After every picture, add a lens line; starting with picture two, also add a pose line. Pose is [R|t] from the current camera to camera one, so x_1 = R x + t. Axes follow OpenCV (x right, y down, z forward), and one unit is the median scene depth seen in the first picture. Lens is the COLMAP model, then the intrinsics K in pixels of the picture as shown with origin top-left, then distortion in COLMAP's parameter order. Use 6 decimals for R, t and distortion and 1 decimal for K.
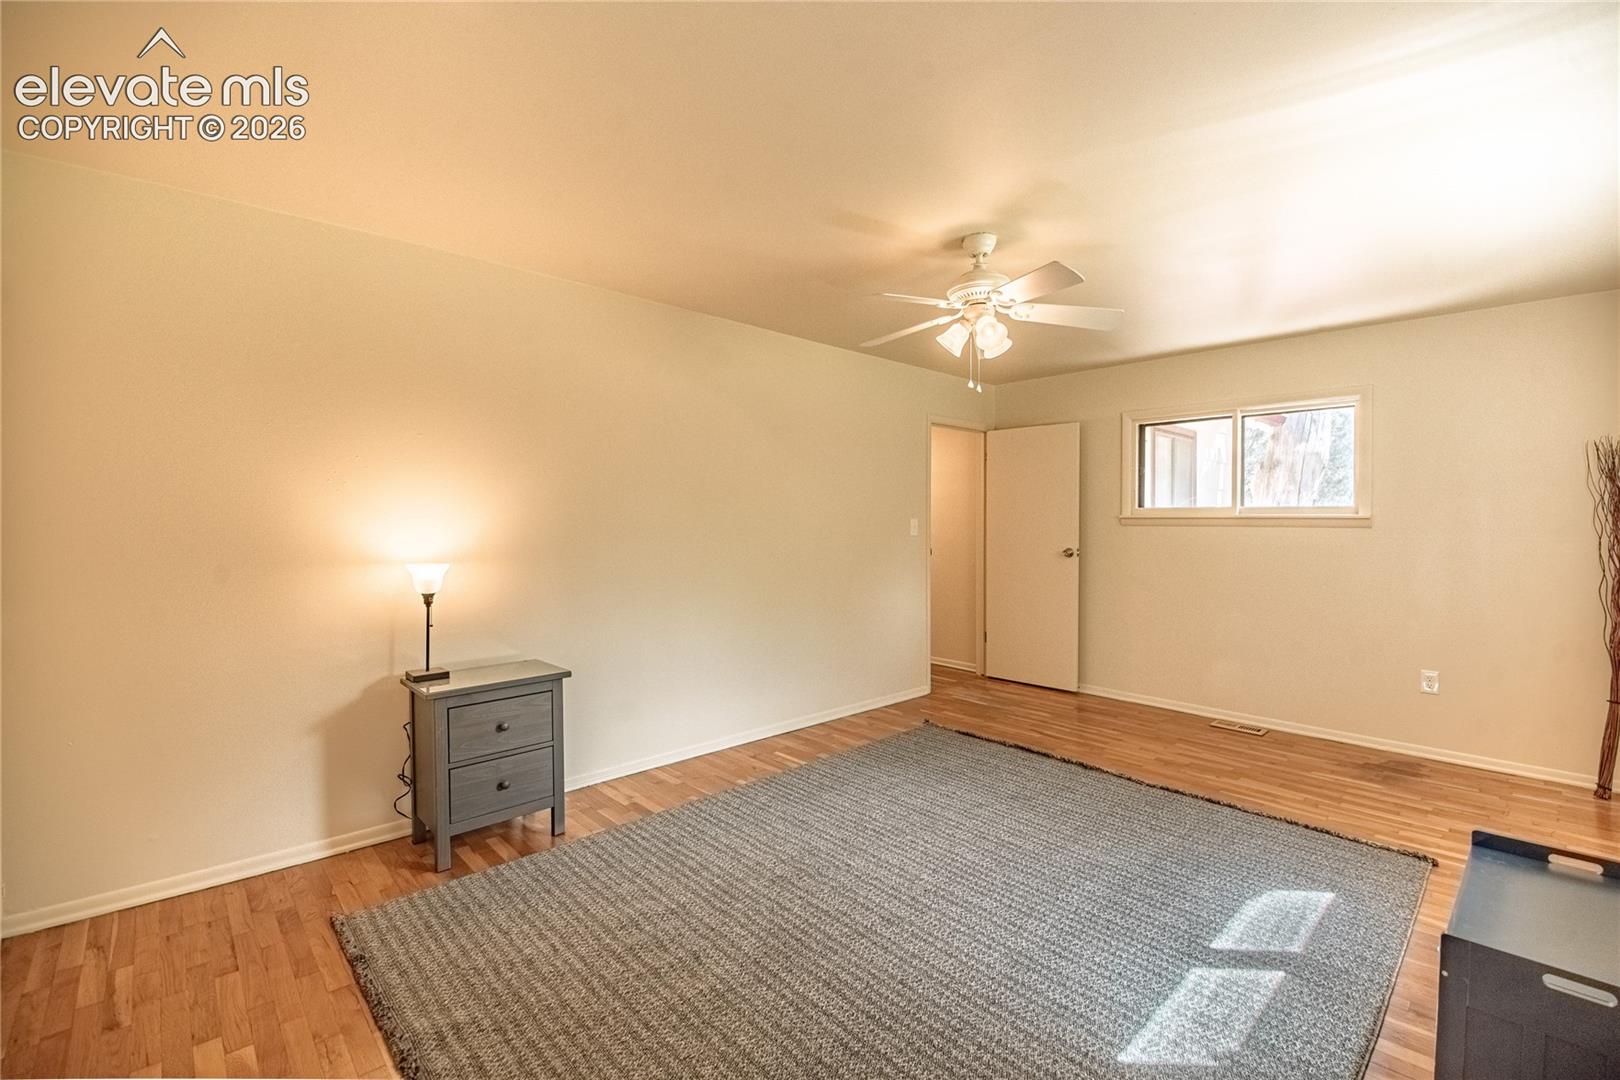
lens RADIAL K [[716.0, 0, 810.1], [0, 716.0, 512.6], [0, 0, 1]] dist [-0.002511, -0.000613]
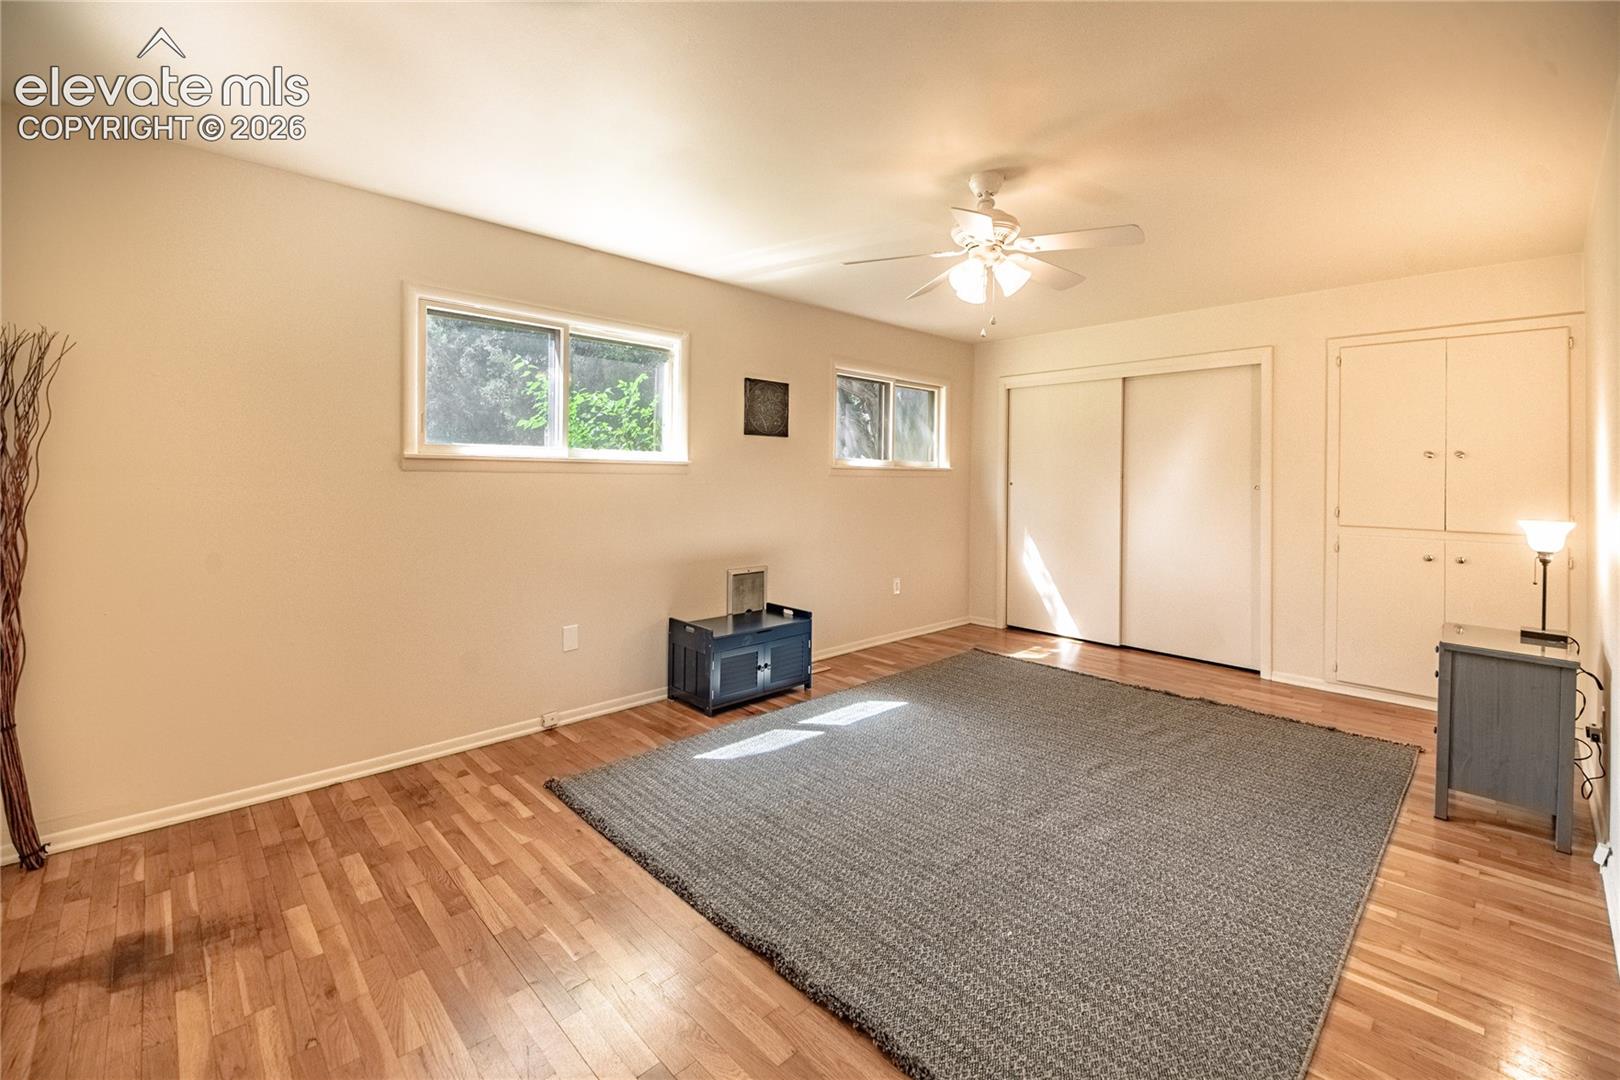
lens RADIAL K [[670.6, 0, 816.5], [0, 670.6, 486.3], [0, 0, 1]] dist [0.013410, -0.000548]
pose [[-0.999609, -0.019464, -0.020054, 0.352424], [-0.019764, 0.999694, 0.014859, 0.022069], [0.019758, 0.015250, -0.999688, 1.402595]]
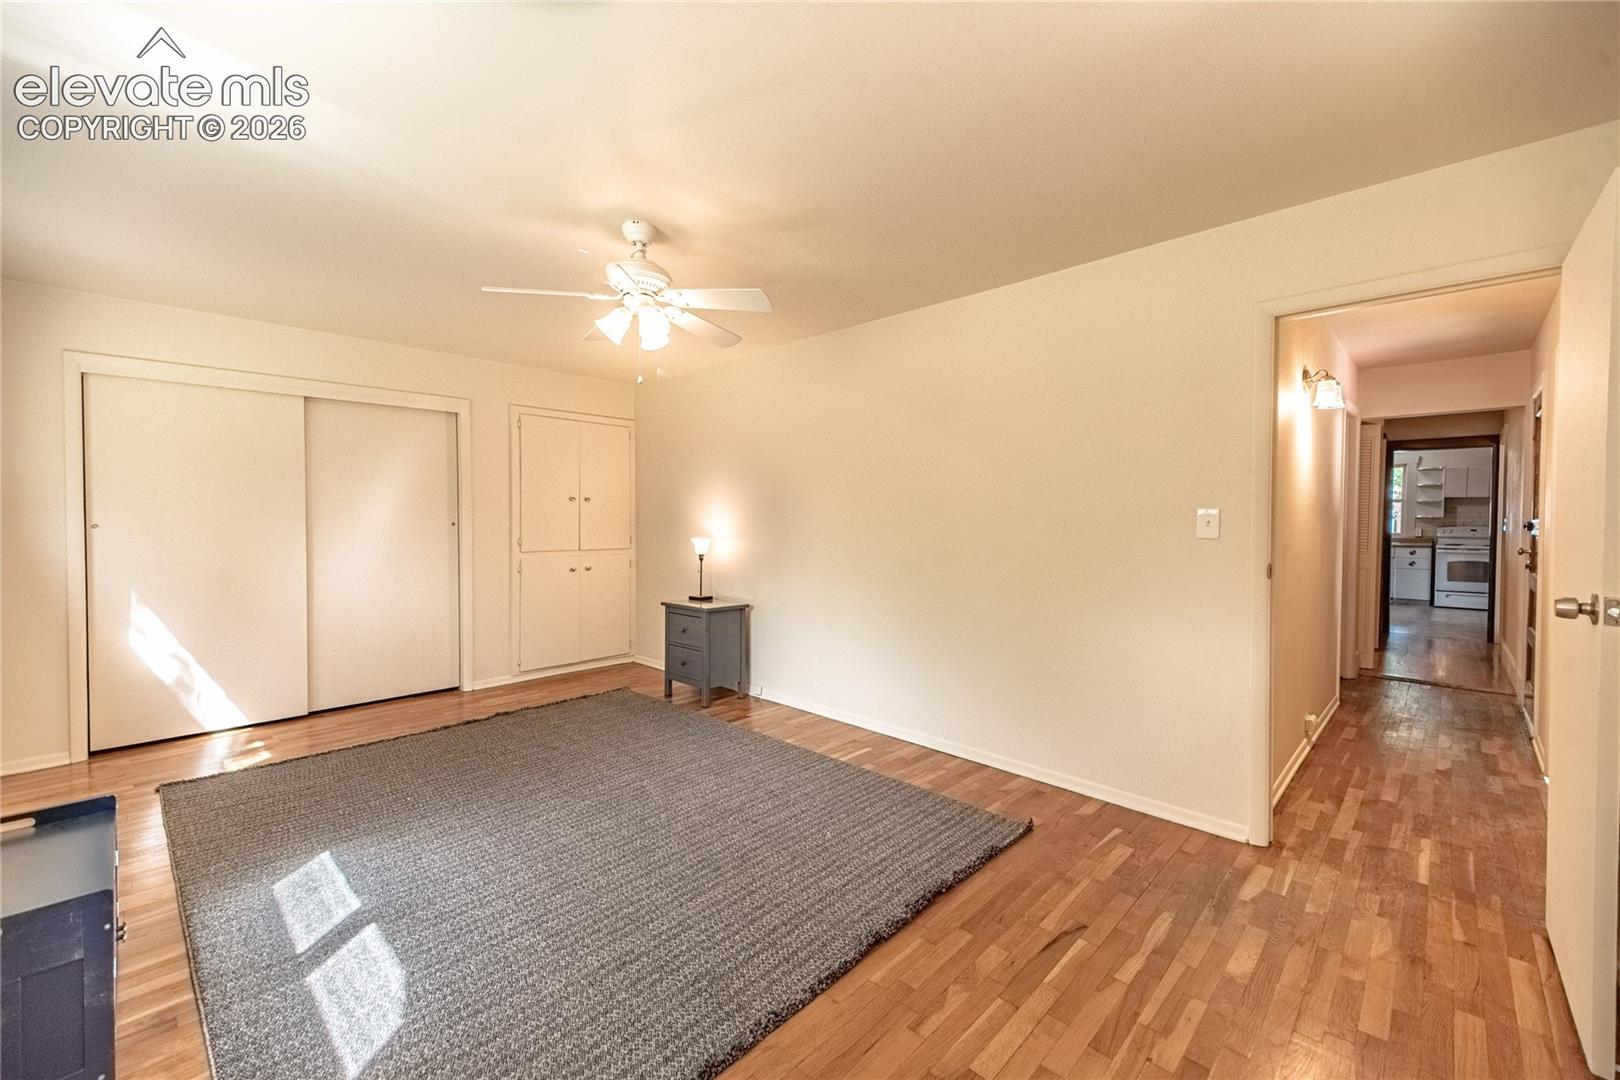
lens RADIAL K [[652.8, 0, 810.0], [0, 652.8, 540.0], [0, 0, 1]] dist [0.038205, -0.000184]
pose [[0.044001, 0.025019, -0.998718, 0.858740], [-0.000916, 0.999687, 0.025003, 0.024820], [0.999031, -0.000185, 0.044010, 0.889442]]
